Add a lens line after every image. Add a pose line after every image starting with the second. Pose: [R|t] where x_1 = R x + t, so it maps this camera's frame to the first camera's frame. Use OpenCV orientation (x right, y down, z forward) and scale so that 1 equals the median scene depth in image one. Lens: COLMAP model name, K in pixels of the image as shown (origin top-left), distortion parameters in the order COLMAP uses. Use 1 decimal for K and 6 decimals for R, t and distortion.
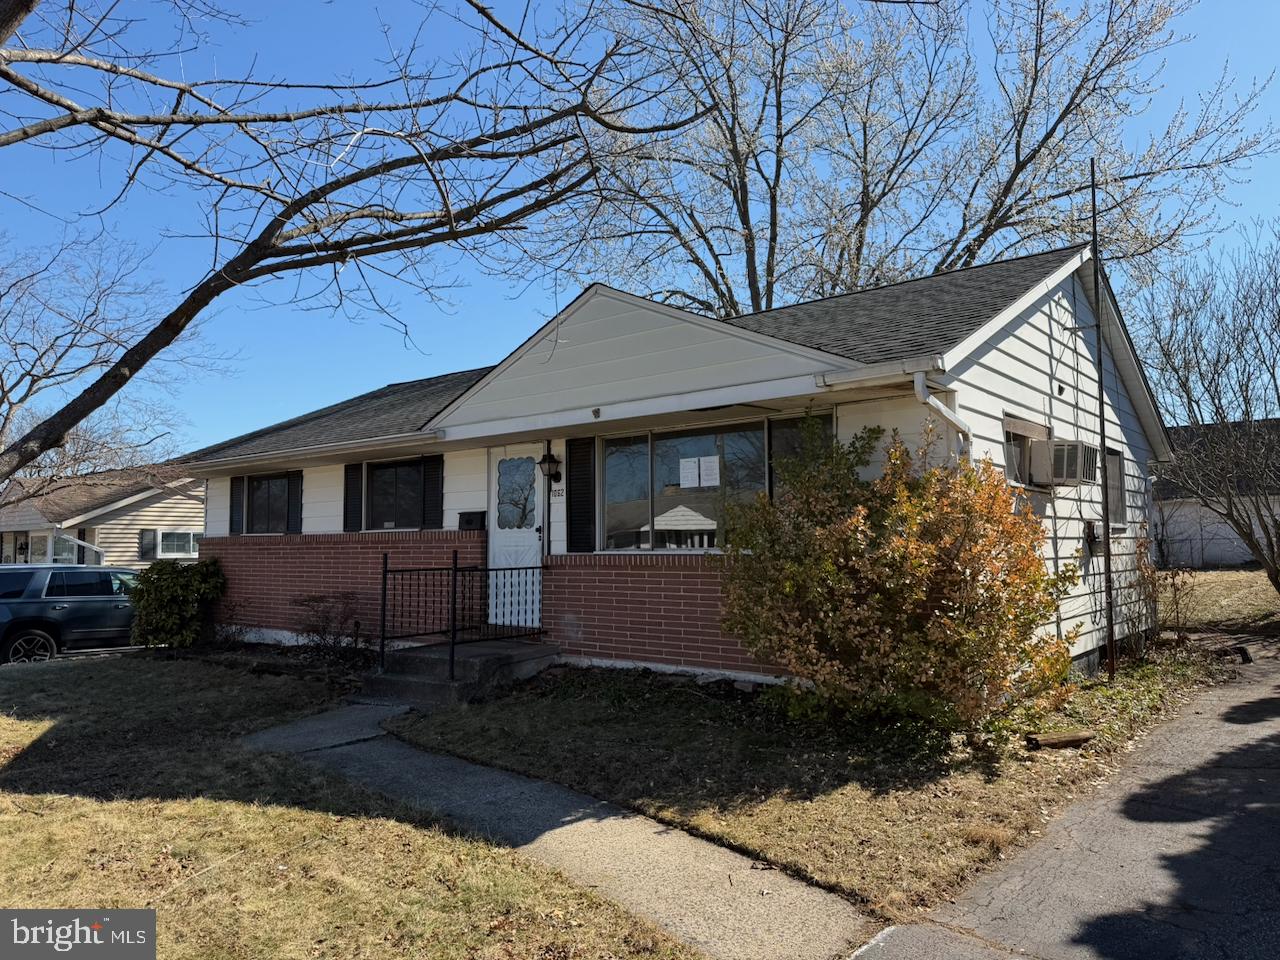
lens RADIAL K [[898.5, 0, 650.6], [0, 898.5, 486.0], [0, 0, 1]] dist [0.035191, -0.025841]
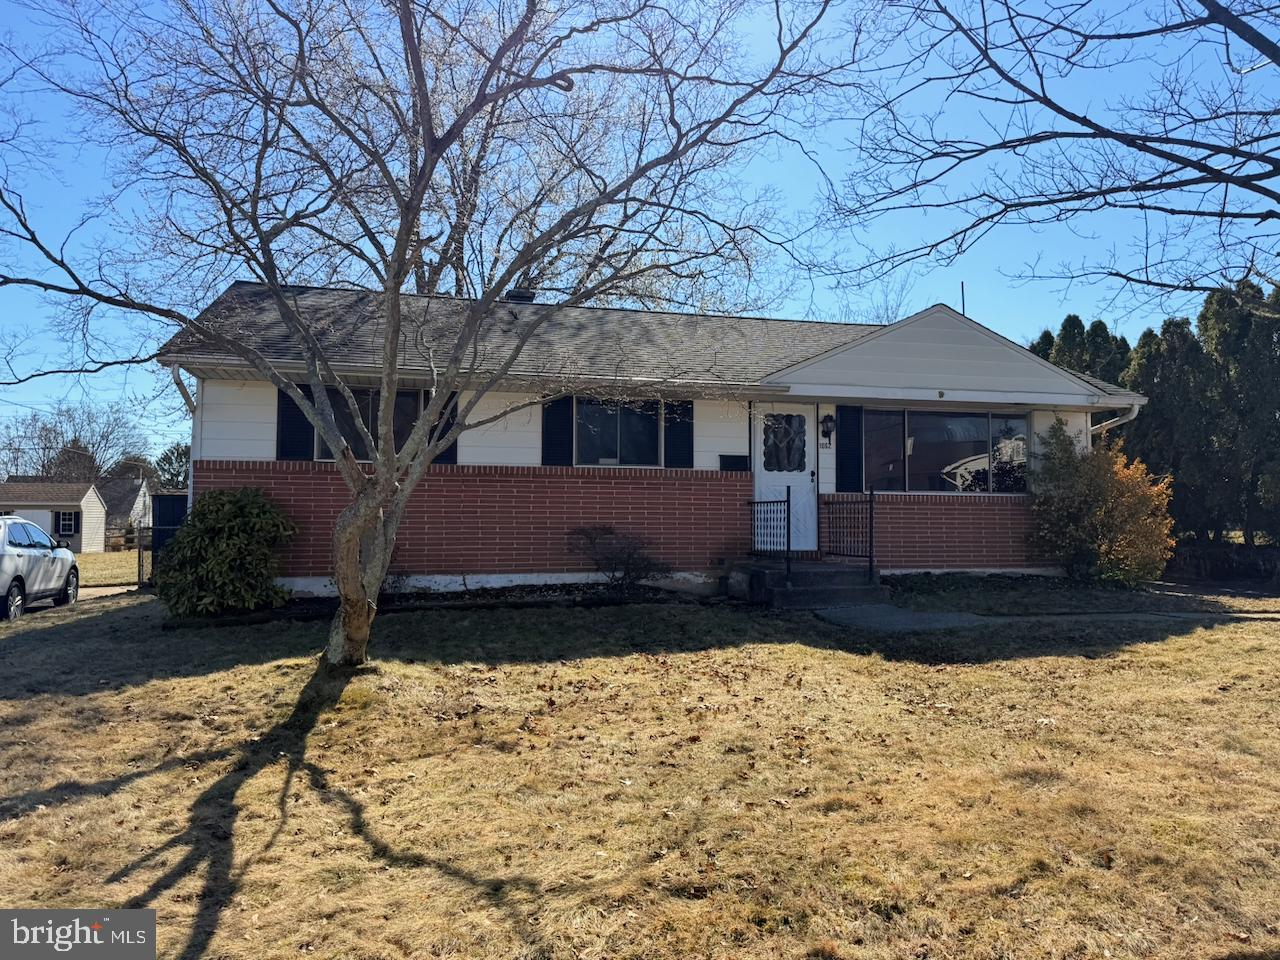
lens RADIAL K [[898.5, 0, 634.7], [0, 898.5, 476.4], [0, 0, 1]] dist [0.035191, -0.025841]
pose [[0.599948, 0.048347, 0.798577, -1.508024], [-0.064706, 0.997835, -0.011799, 0.098526], [-0.797418, -0.044594, 0.601778, 0.522704]]
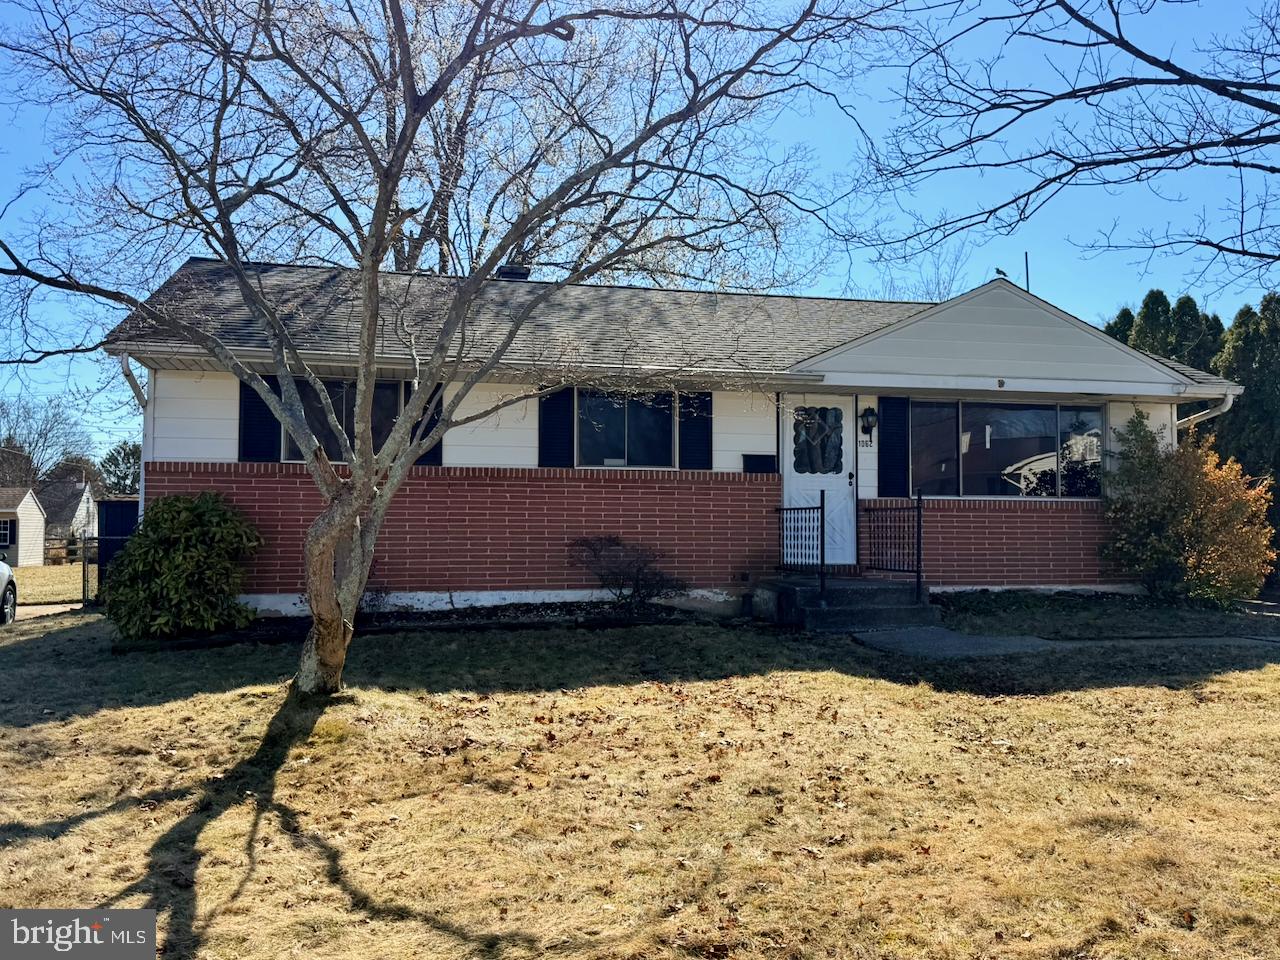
lens RADIAL K [[1043.3, 0, 612.4], [0, 1043.3, 489.5], [0, 0, 1]] dist [0.036359, -0.021023]
pose [[0.624612, 0.038133, 0.780004, -1.523641], [-0.062634, 0.998036, 0.001364, 0.096517], [-0.778419, -0.049707, 0.625774, 0.511599]]
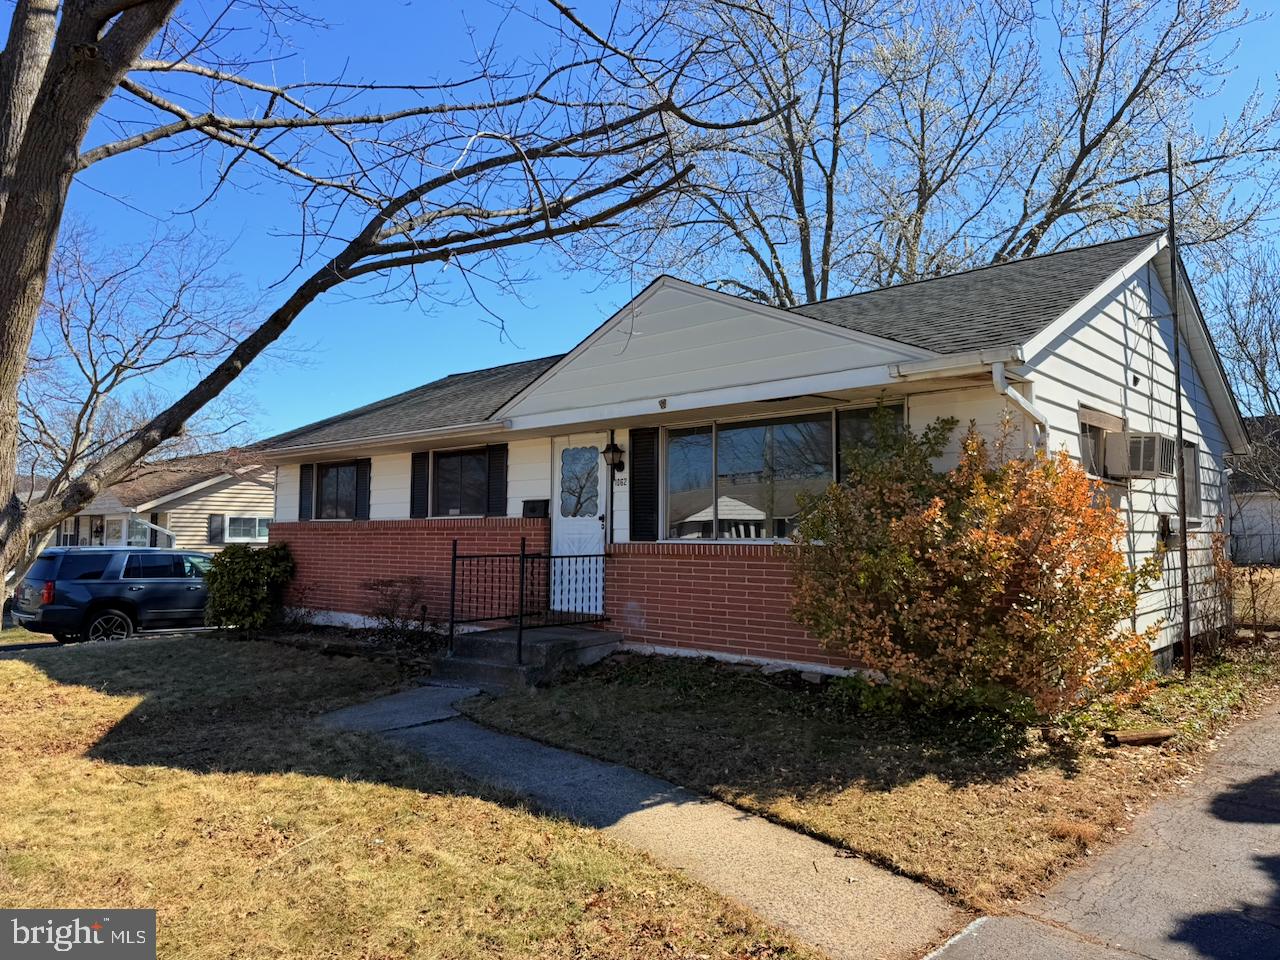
lens RADIAL K [[898.5, 0, 645.2], [0, 898.5, 472.7], [0, 0, 1]] dist [0.035191, -0.025841]
pose [[0.998360, 0.006420, -0.056893, -0.021944], [-0.006571, 0.999975, -0.002475, -0.000572], [0.056876, 0.002845, 0.998377, -0.010265]]
